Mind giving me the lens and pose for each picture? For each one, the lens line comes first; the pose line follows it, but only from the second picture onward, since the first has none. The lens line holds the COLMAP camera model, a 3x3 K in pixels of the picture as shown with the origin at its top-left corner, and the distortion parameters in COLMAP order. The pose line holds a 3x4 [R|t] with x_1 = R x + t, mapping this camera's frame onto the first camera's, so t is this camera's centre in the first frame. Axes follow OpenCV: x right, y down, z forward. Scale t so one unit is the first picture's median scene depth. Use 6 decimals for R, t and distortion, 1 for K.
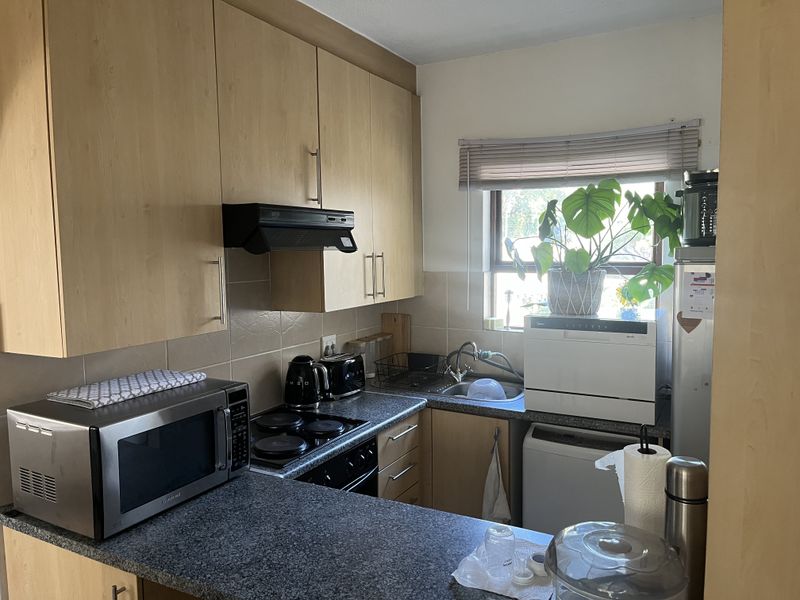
lens RADIAL K [[602.7, 0, 395.0], [0, 602.7, 302.7], [0, 0, 1]] dist [0.070649, -0.090339]
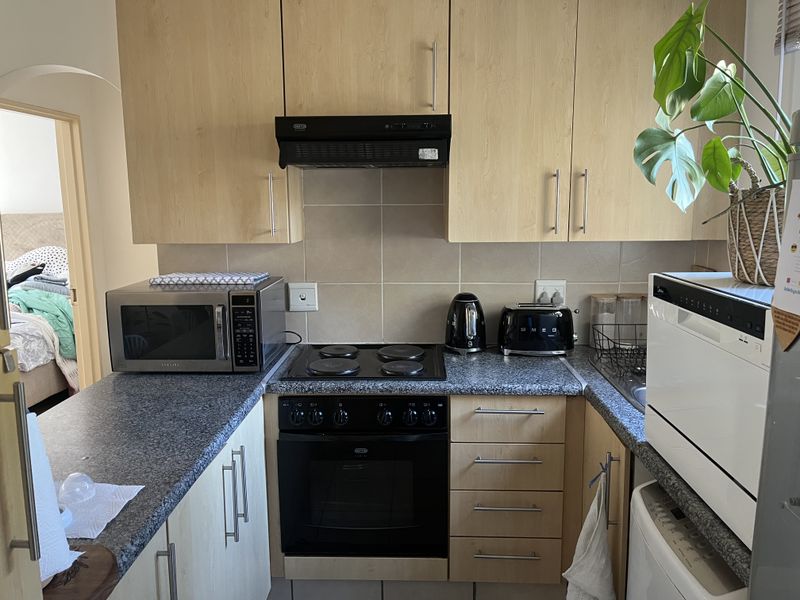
lens RADIAL K [[602.7, 0, 395.0], [0, 602.7, 302.7], [0, 0, 1]] dist [0.070649, -0.090339]
pose [[0.450068, 0.150168, -0.880278, 0.821531], [-0.079826, 0.988578, 0.127830, -0.003081], [0.889419, 0.012737, 0.456914, 0.741660]]
